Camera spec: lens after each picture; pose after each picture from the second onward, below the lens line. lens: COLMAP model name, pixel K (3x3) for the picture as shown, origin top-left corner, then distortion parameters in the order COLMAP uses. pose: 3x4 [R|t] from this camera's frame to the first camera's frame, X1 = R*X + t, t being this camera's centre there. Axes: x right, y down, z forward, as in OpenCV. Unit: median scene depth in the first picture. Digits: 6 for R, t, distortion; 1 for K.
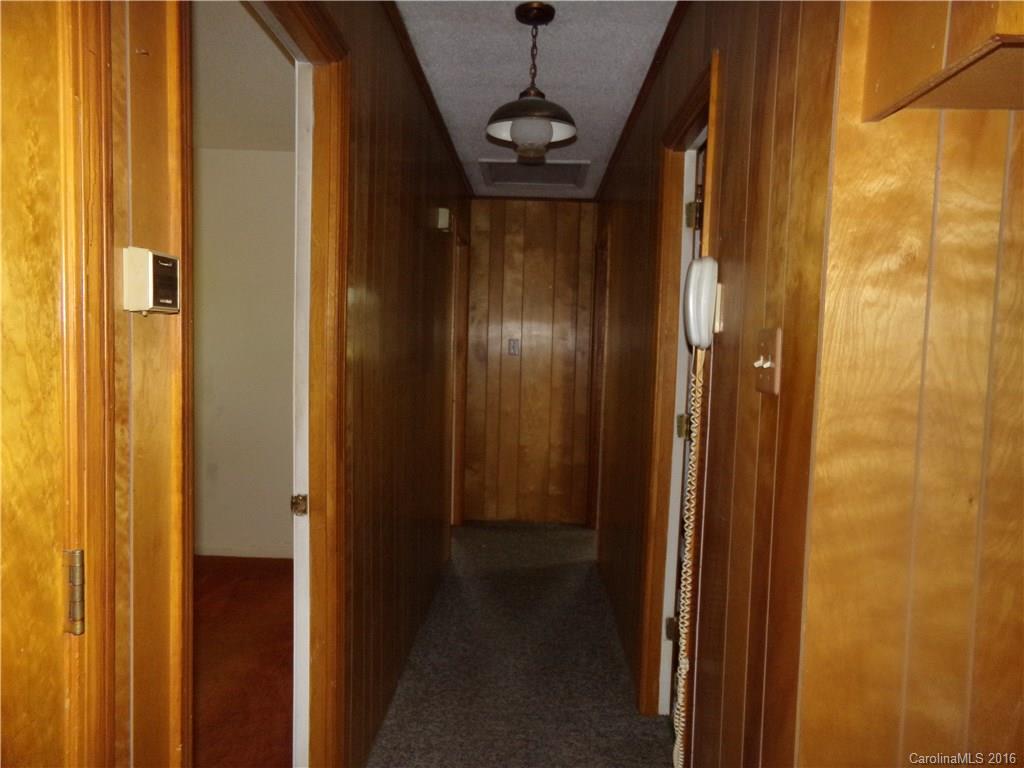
lens RADIAL K [[699.9, 0, 514.3], [0, 699.9, 389.5], [0, 0, 1]] dist [-0.092442, 0.127916]
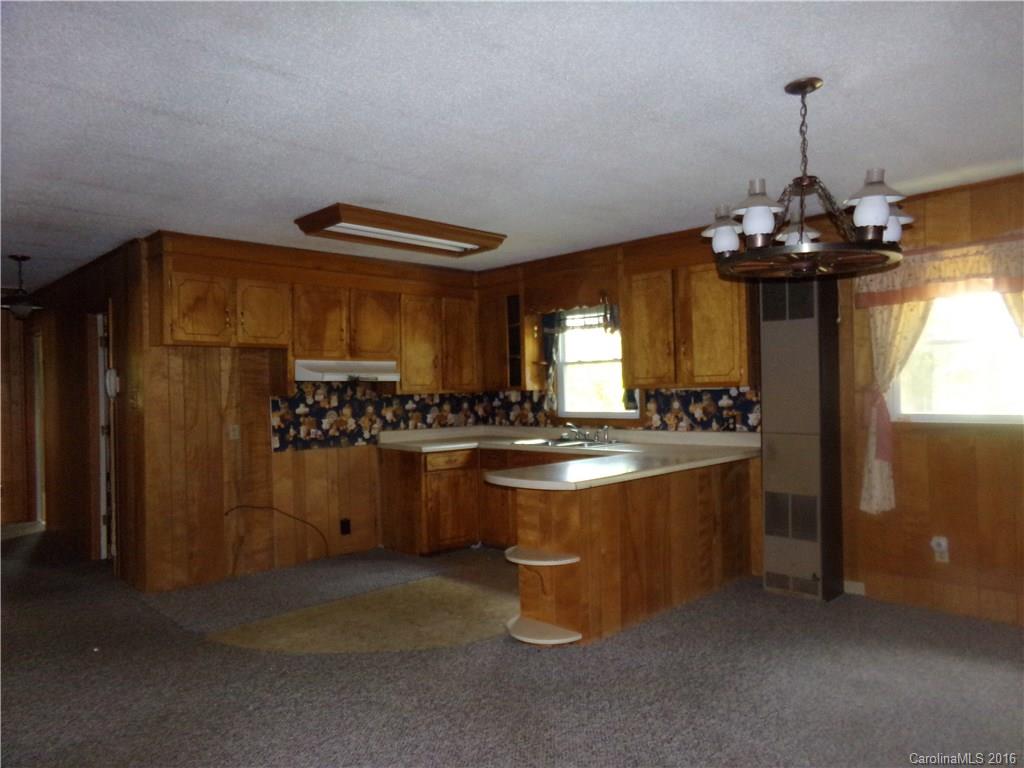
lens RADIAL K [[699.9, 0, 514.3], [0, 699.9, 389.5], [0, 0, 1]] dist [-0.092442, 0.127916]
pose [[0.695019, -0.040333, 0.717859, -0.496822], [0.084782, 0.996057, -0.026120, 0.098007], [-0.713975, 0.079016, 0.695699, -1.752056]]
